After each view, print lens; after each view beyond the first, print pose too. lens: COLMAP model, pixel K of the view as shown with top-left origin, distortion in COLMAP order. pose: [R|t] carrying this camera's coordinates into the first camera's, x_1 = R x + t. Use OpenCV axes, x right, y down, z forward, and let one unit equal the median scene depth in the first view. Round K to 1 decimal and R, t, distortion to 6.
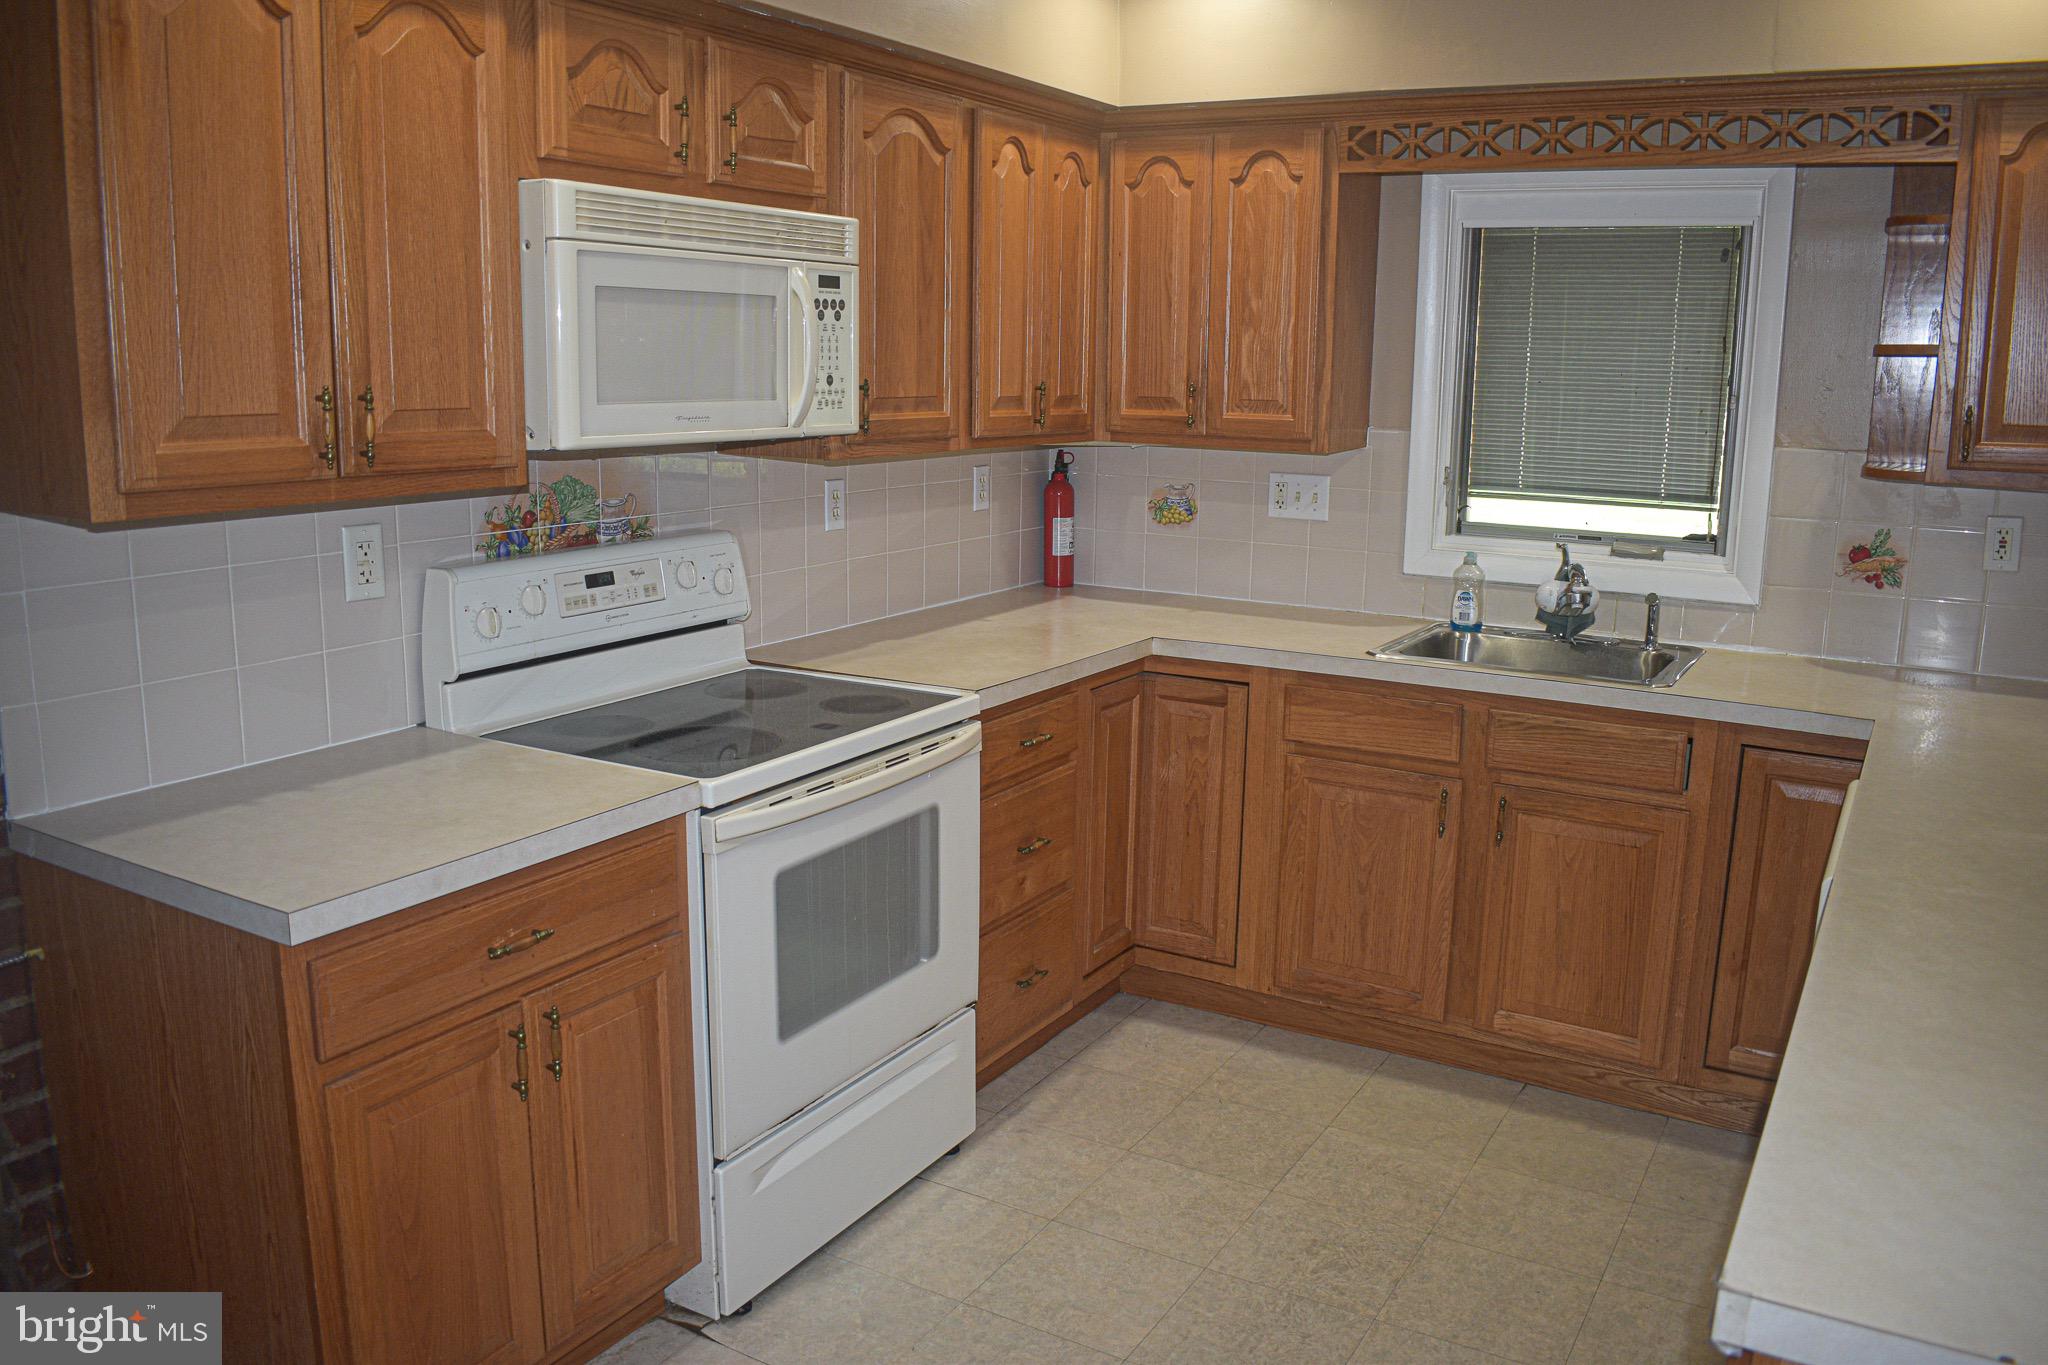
lens RADIAL K [[1597.4, 0, 1024.0], [0, 1597.4, 682.5], [0, 0, 1]] dist [-0.098401, 0.018363]
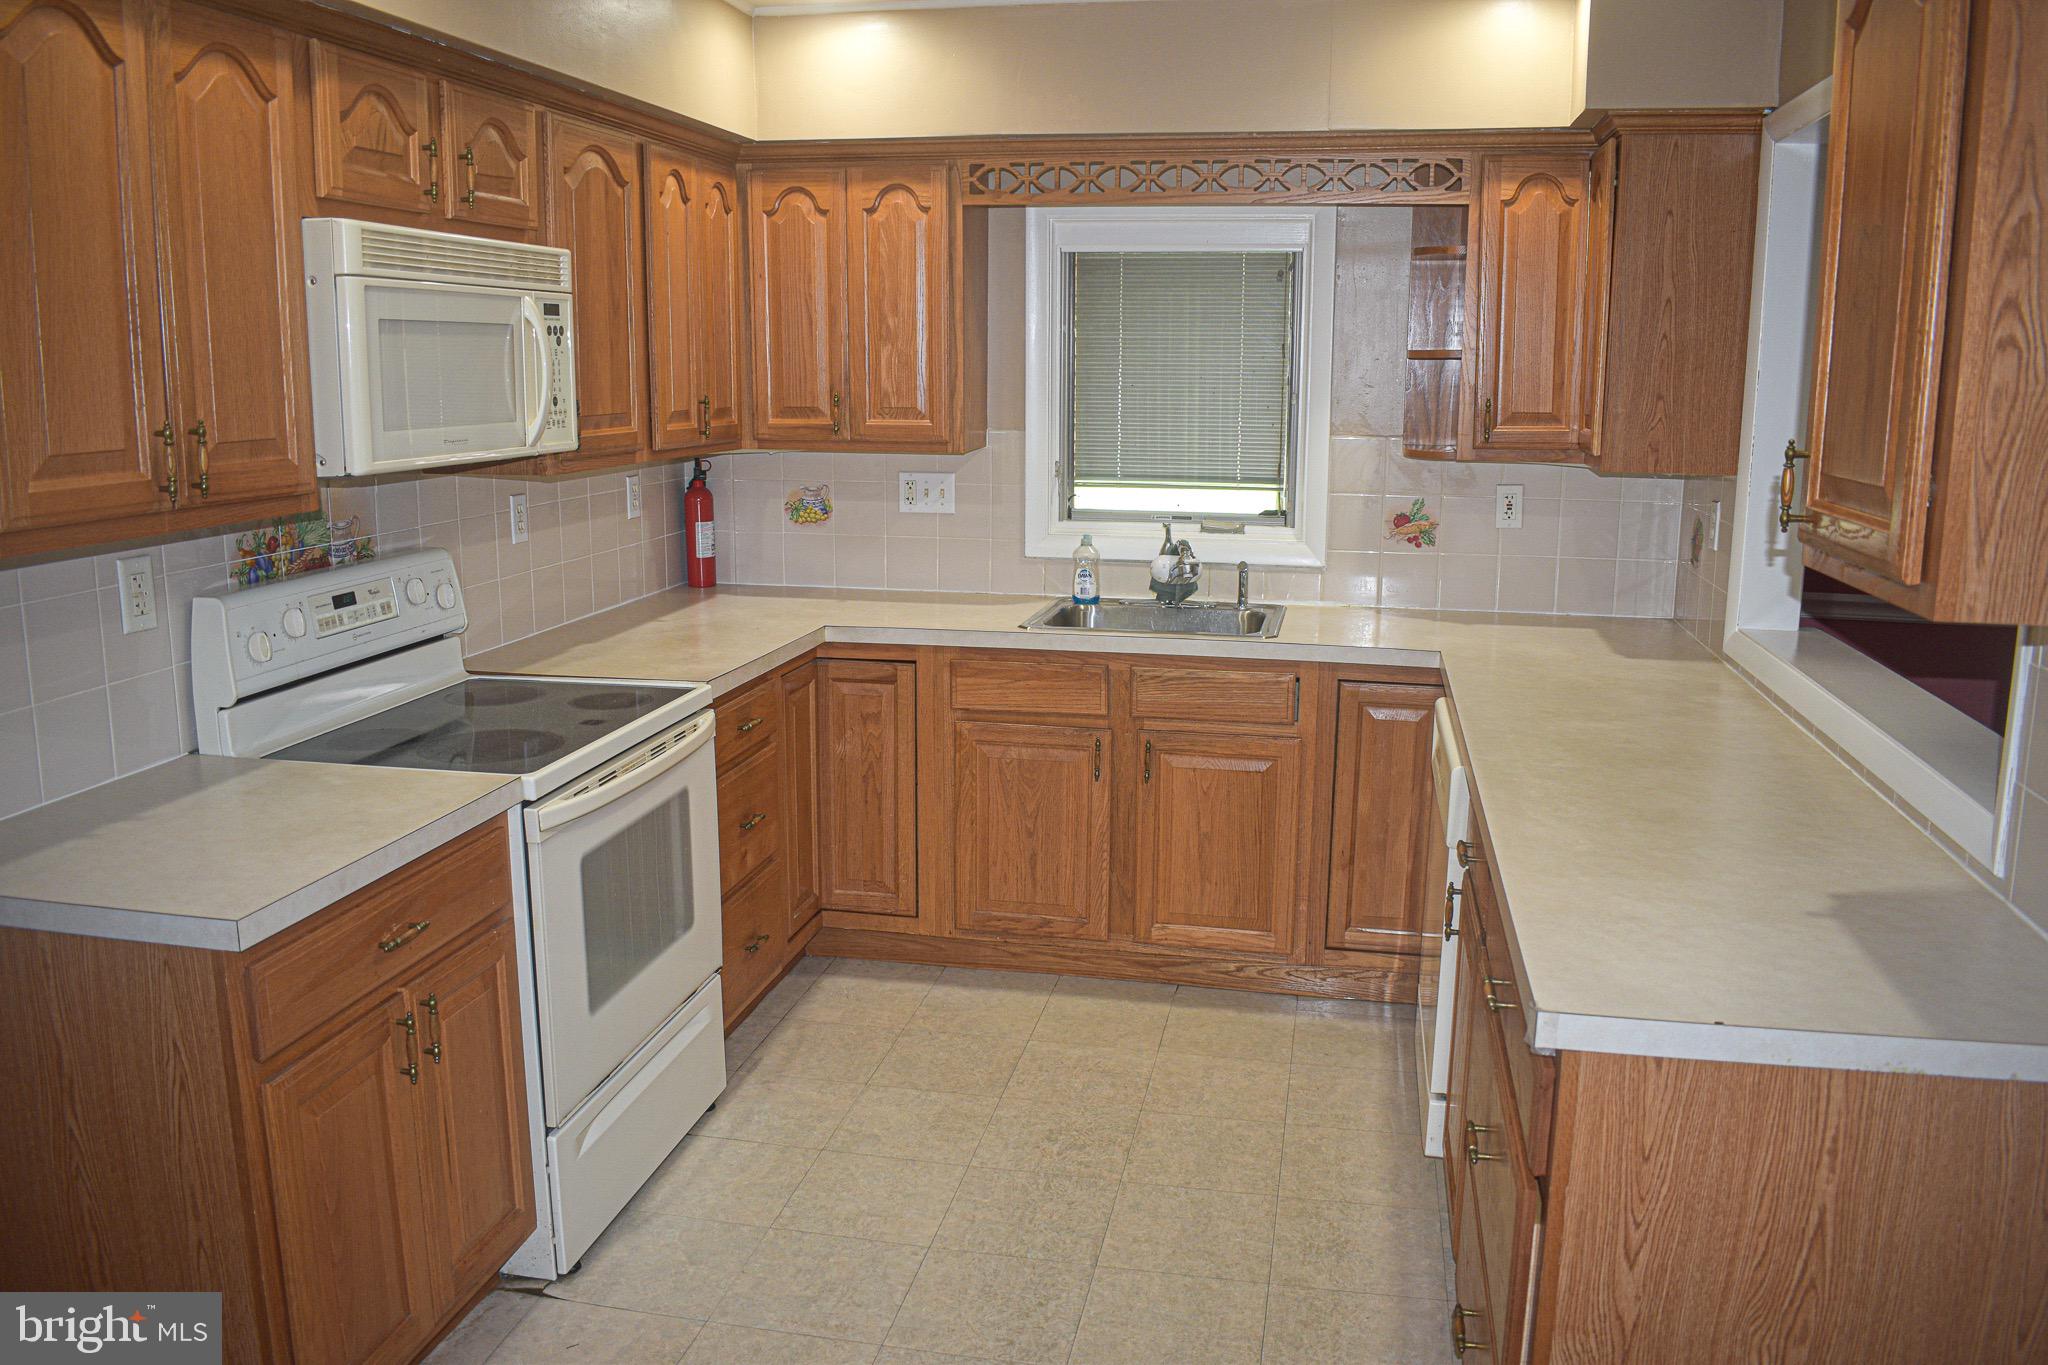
lens RADIAL K [[1597.4, 0, 1024.0], [0, 1597.4, 682.5], [0, 0, 1]] dist [-0.098401, 0.018363]
pose [[0.945044, -0.074046, 0.318449, -0.158401], [0.073571, 0.997198, 0.013535, 0.006344], [-0.318559, 0.010637, 0.947843, -0.093983]]
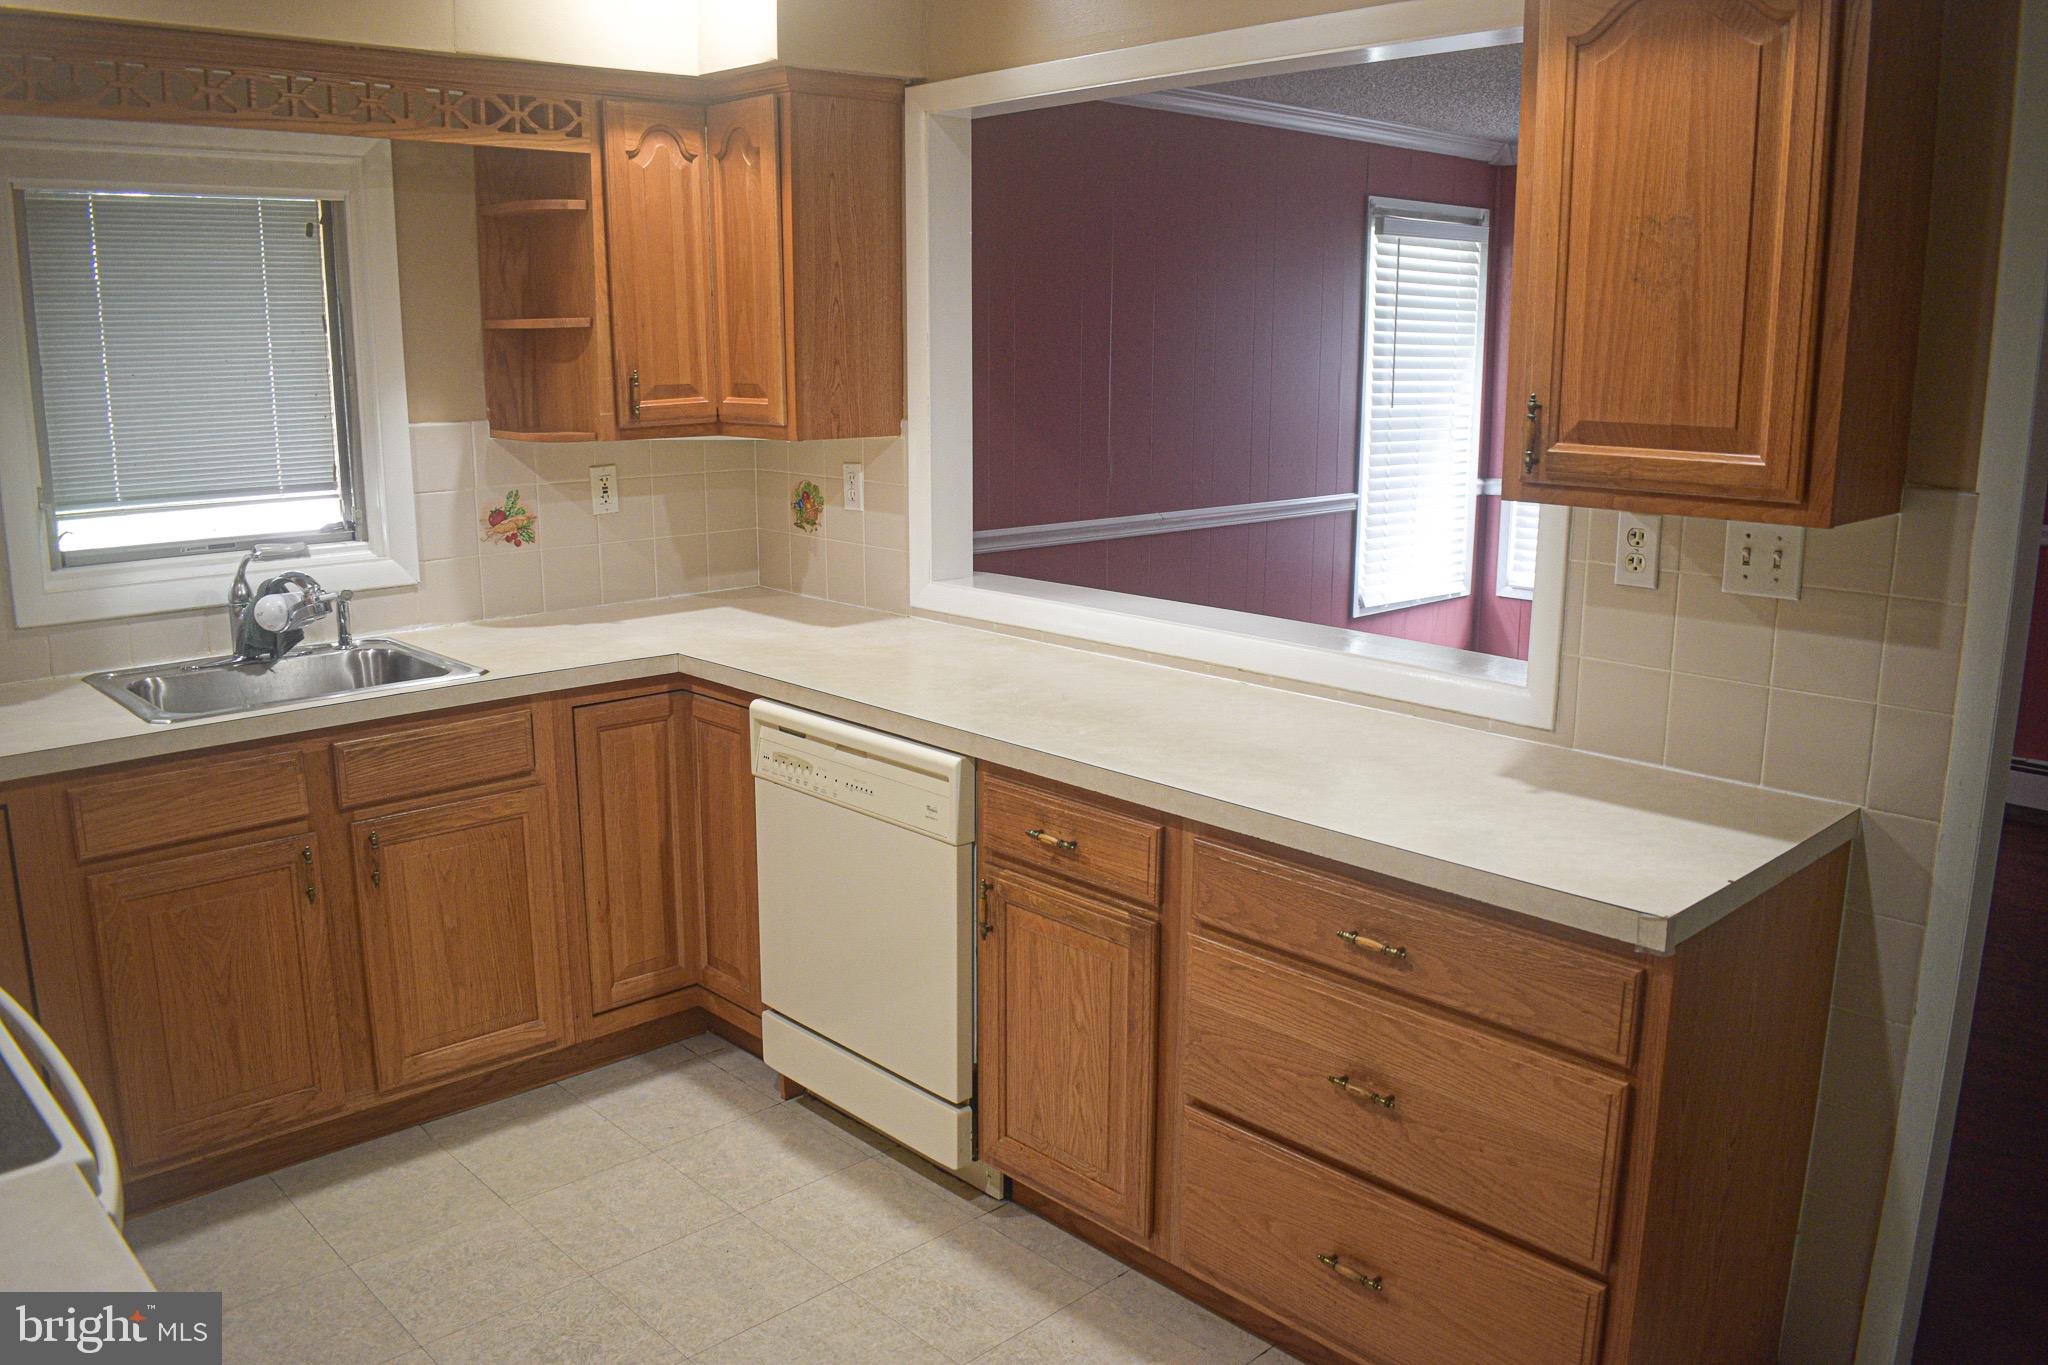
lens RADIAL K [[1597.4, 0, 1024.0], [0, 1597.4, 682.5], [0, 0, 1]] dist [-0.098401, 0.018363]
pose [[0.270908, -0.217622, 0.937683, -0.416436], [0.194516, 0.966390, 0.168087, -0.088740], [-0.942747, 0.136858, 0.304134, 0.365614]]
